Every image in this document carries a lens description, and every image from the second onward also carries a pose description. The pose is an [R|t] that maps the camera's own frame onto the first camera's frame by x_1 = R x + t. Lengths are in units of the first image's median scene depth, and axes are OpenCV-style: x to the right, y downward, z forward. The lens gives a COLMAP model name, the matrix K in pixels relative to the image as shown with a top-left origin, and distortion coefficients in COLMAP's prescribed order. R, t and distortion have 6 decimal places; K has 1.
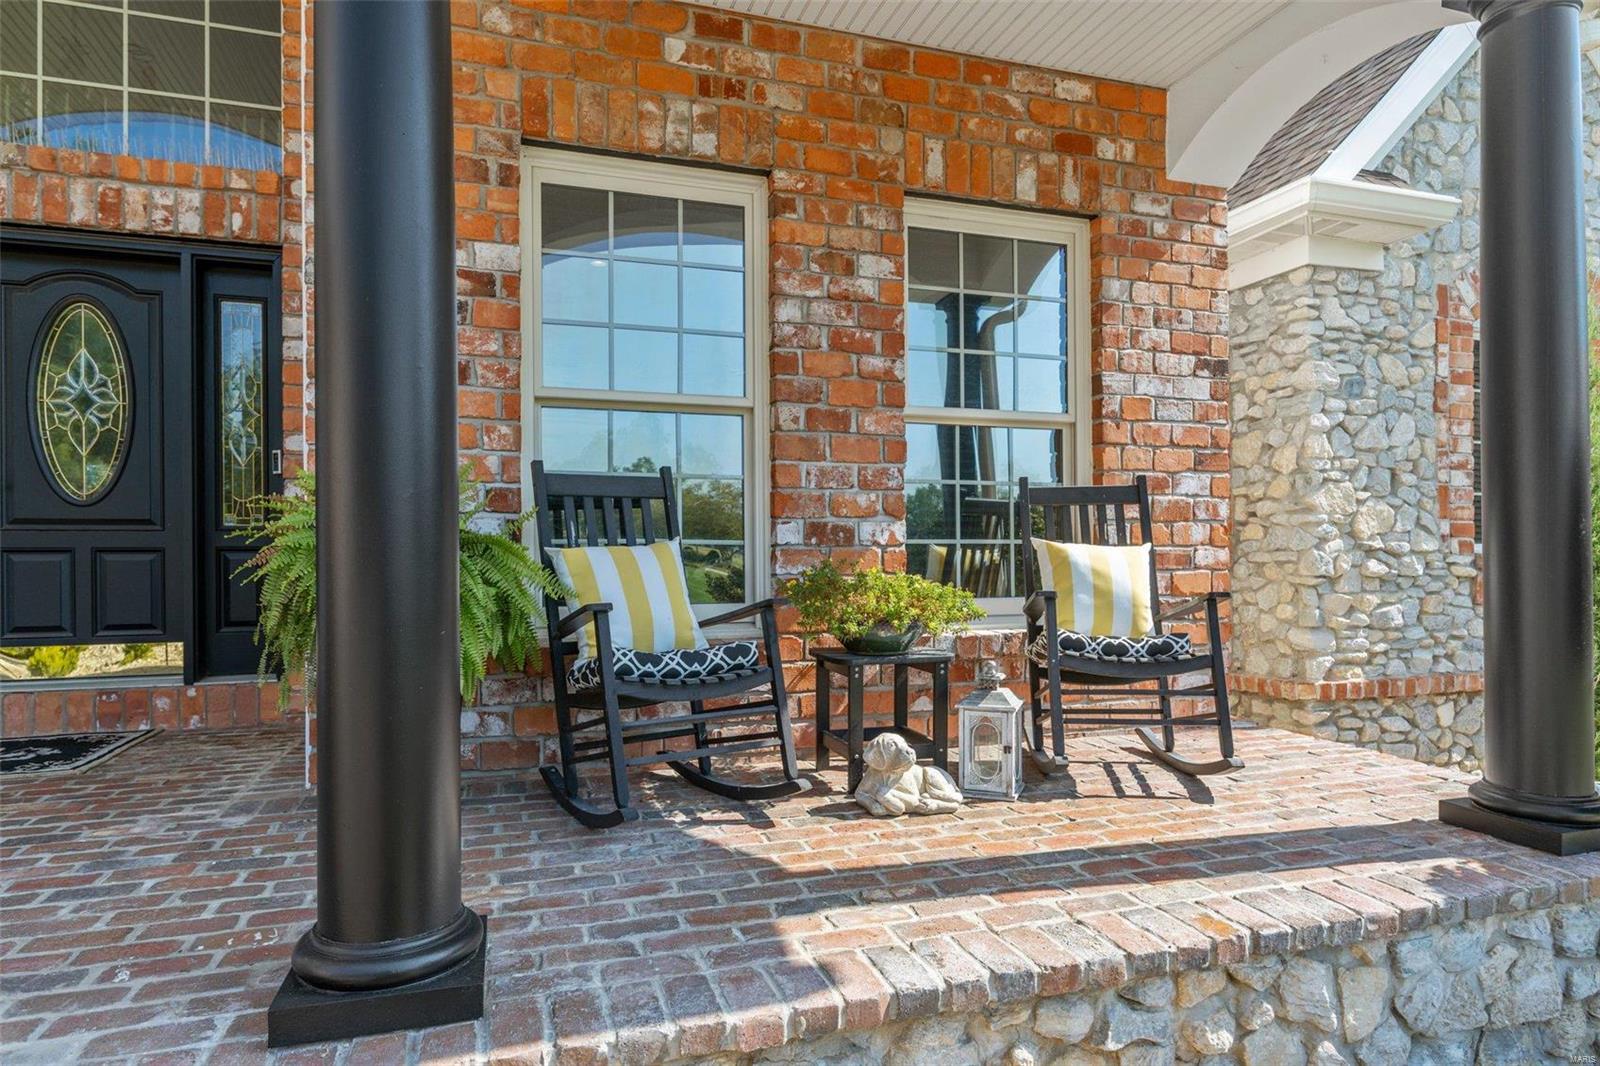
lens RADIAL K [[948.6, 0, 800.0], [0, 948.6, 533.0], [0, 0, 1]] dist [0.000183, -0.000170]
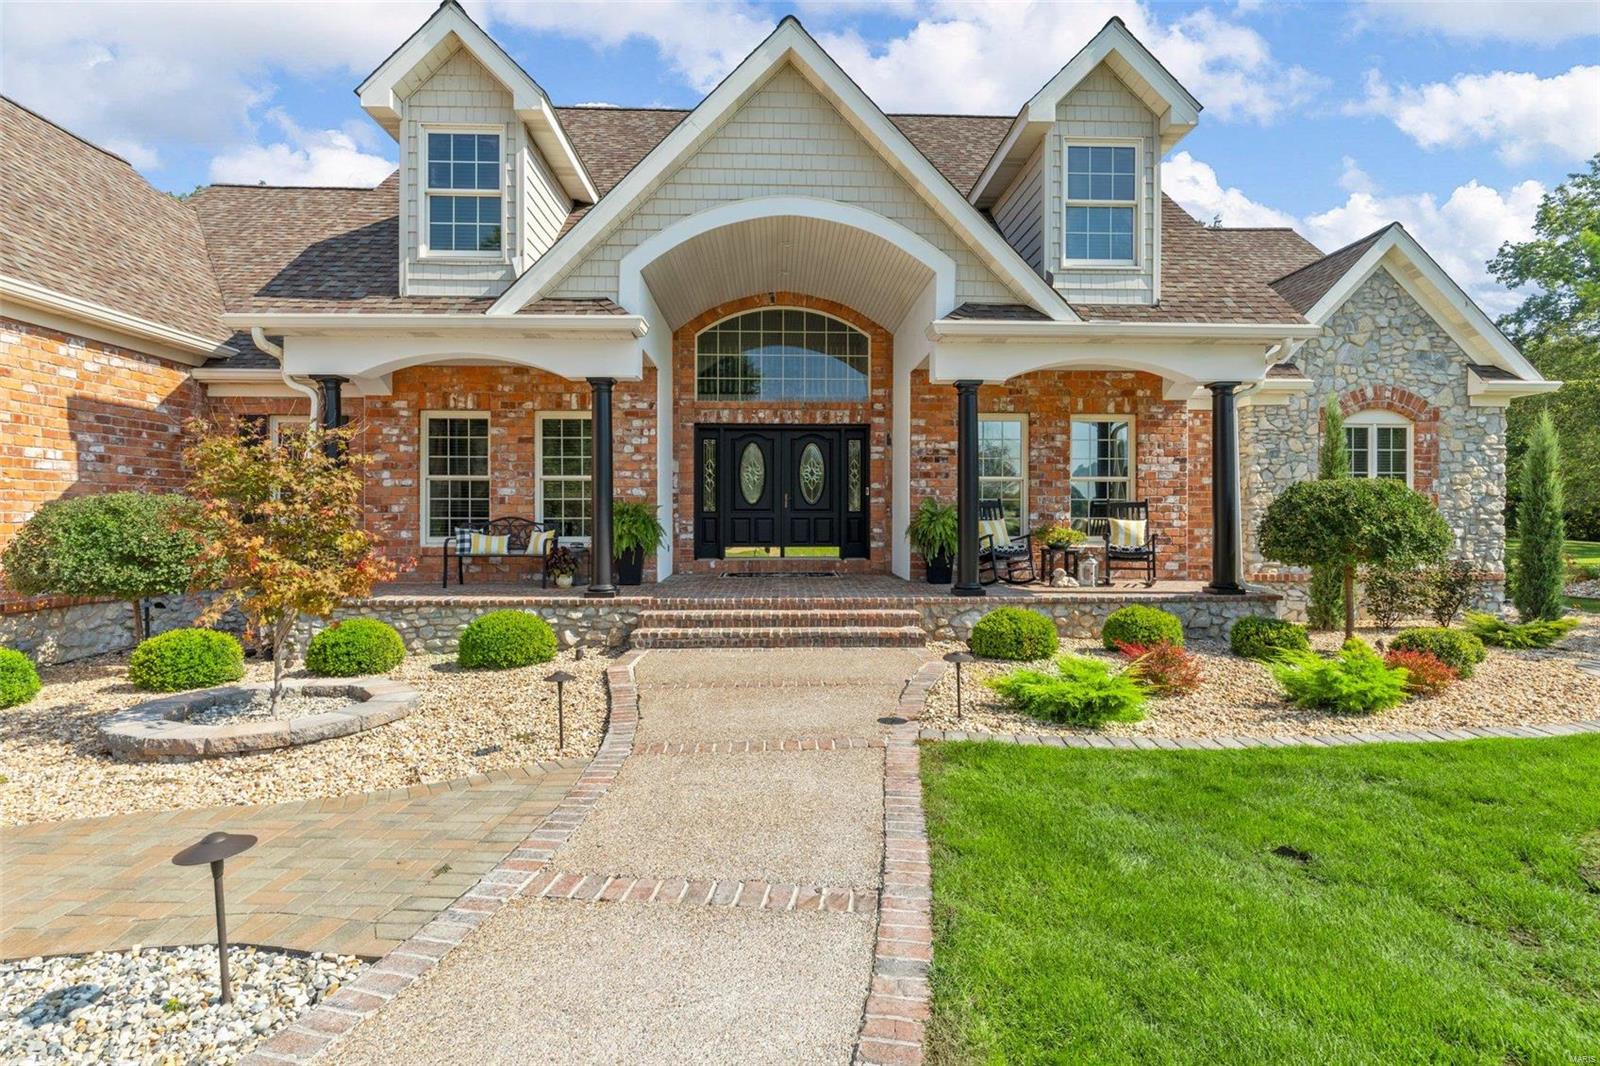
lens RADIAL K [[810.1, 0, 800.7], [0, 810.1, 525.8], [0, 0, 1]] dist [-0.018104, 0.000075]
pose [[0.959190, 0.009313, -0.282607, 0.006362], [0.002733, 0.999105, 0.042201, -0.084075], [0.282748, -0.041251, 0.958307, -1.903439]]
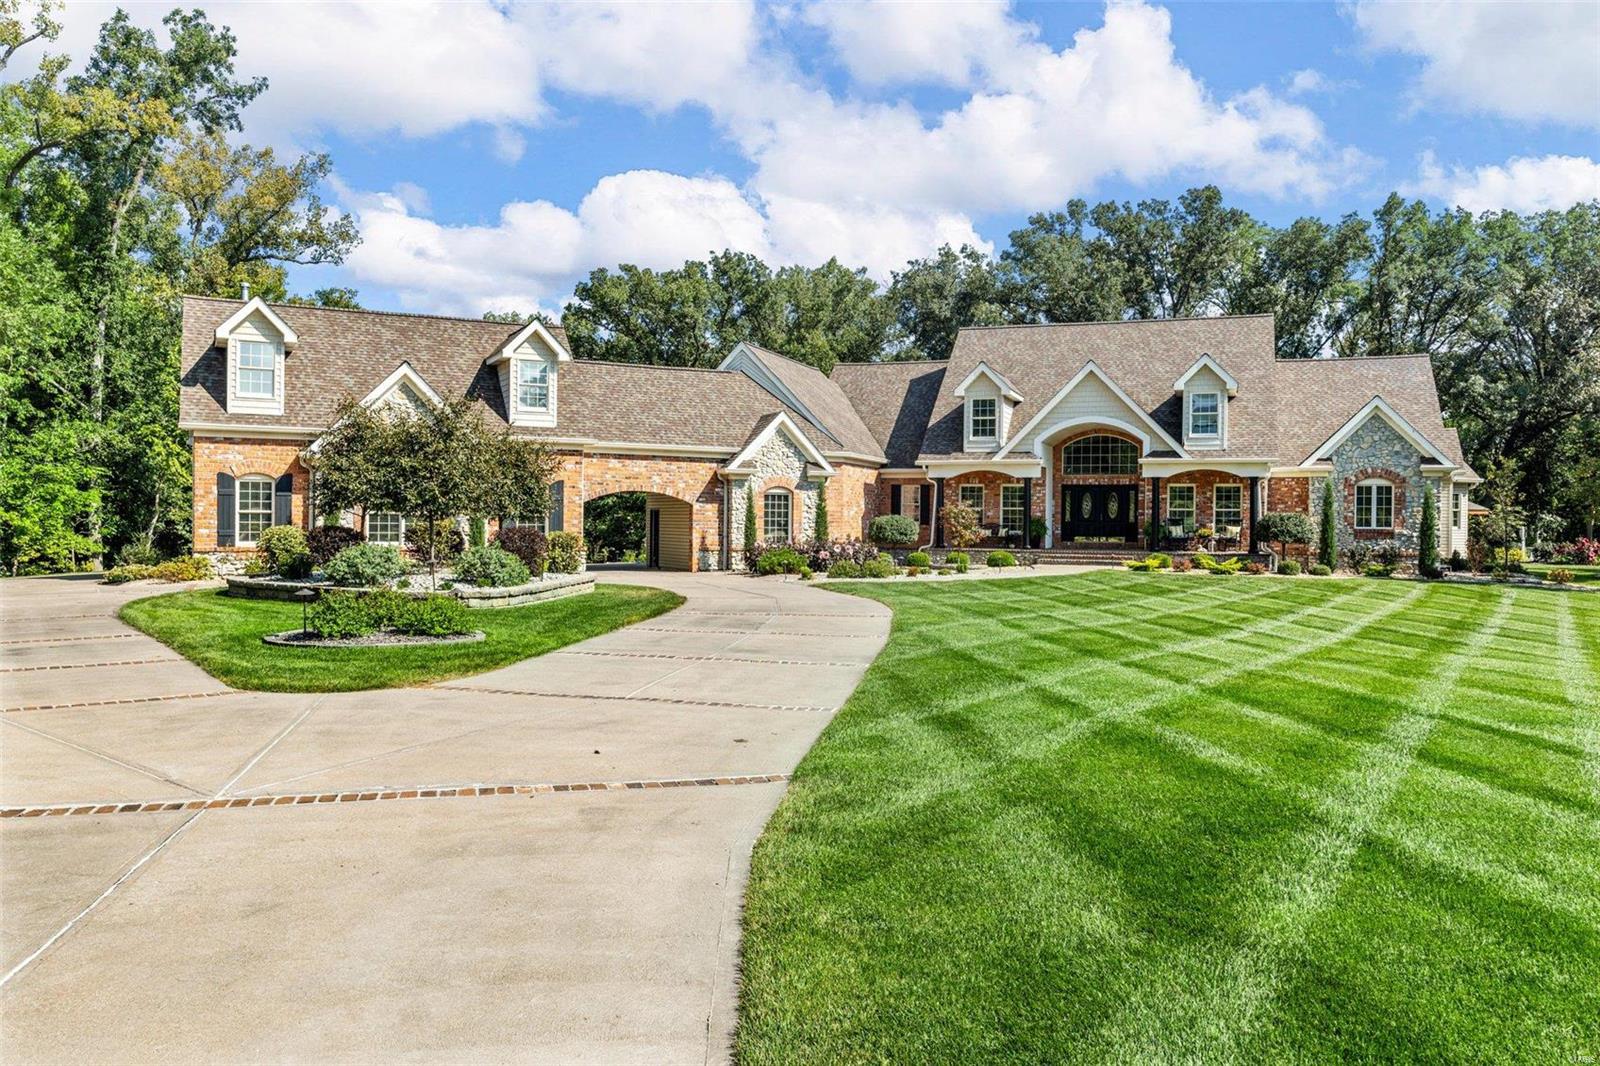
lens RADIAL K [[1210.4, 0, 800.0], [0, 1210.4, 533.0], [0, 0, 1]] dist [0.003075, 0.004210]
pose [[0.788905, 0.021064, -0.614154, 3.580139], [0.004661, 0.999179, 0.040255, -0.353768], [0.614498, -0.034620, 0.788159, -9.090877]]
